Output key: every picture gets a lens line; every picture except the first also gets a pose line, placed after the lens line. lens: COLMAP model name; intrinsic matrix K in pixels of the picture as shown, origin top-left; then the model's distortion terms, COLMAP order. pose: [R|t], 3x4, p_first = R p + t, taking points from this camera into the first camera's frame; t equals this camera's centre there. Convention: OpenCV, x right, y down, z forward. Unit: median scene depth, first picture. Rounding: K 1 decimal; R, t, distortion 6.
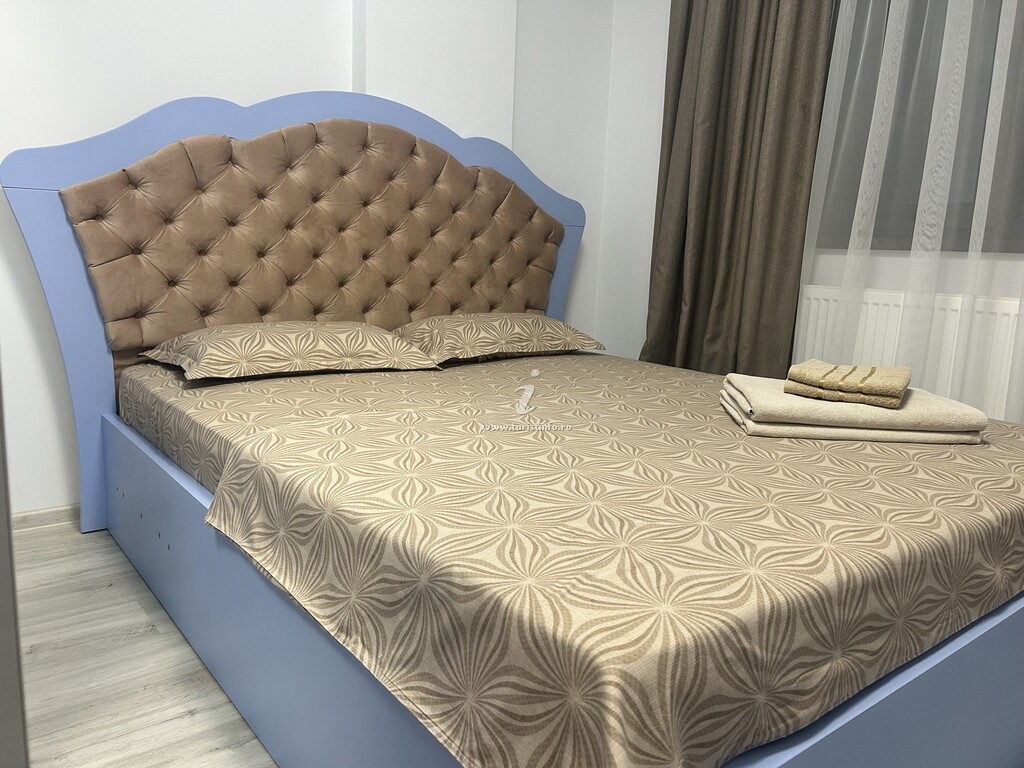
lens RADIAL K [[775.8, 0, 512.6], [0, 775.8, 387.4], [0, 0, 1]] dist [0.030659, -0.012641]
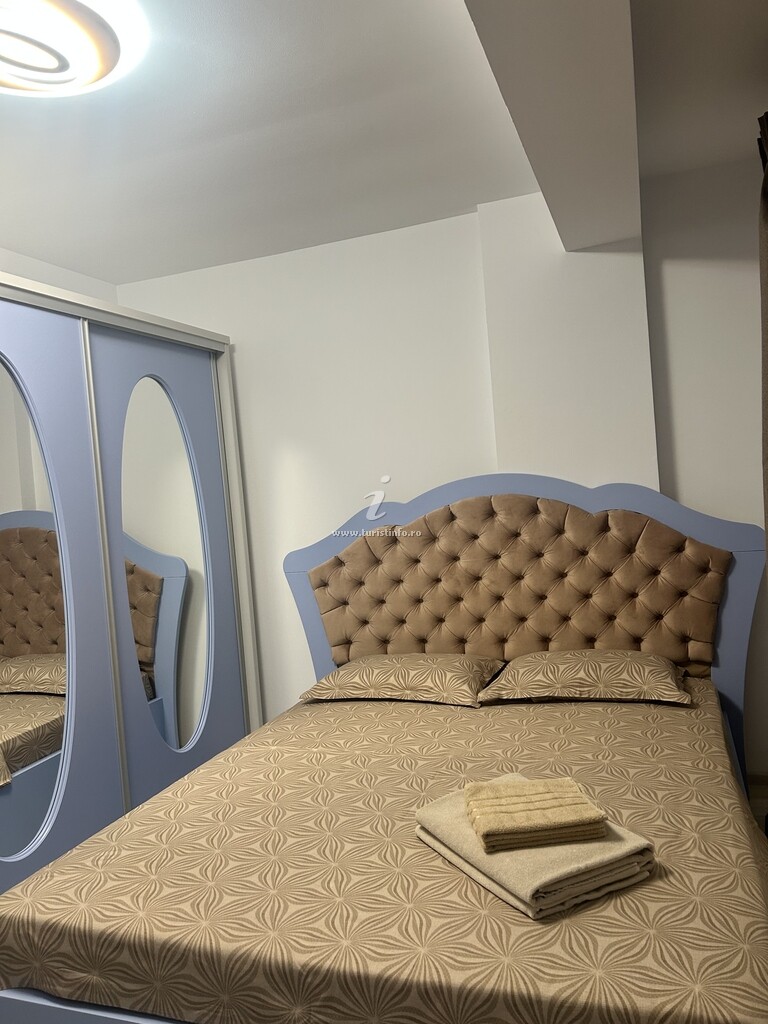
lens RADIAL K [[775.8, 0, 384.9], [0, 775.8, 509.9], [0, 0, 1]] dist [0.030659, -0.012641]
pose [[0.514353, -0.047906, -0.856240, 0.957726], [-0.041231, 0.995902, -0.080488, -0.243466], [0.856587, 0.076703, 0.510270, 0.233212]]
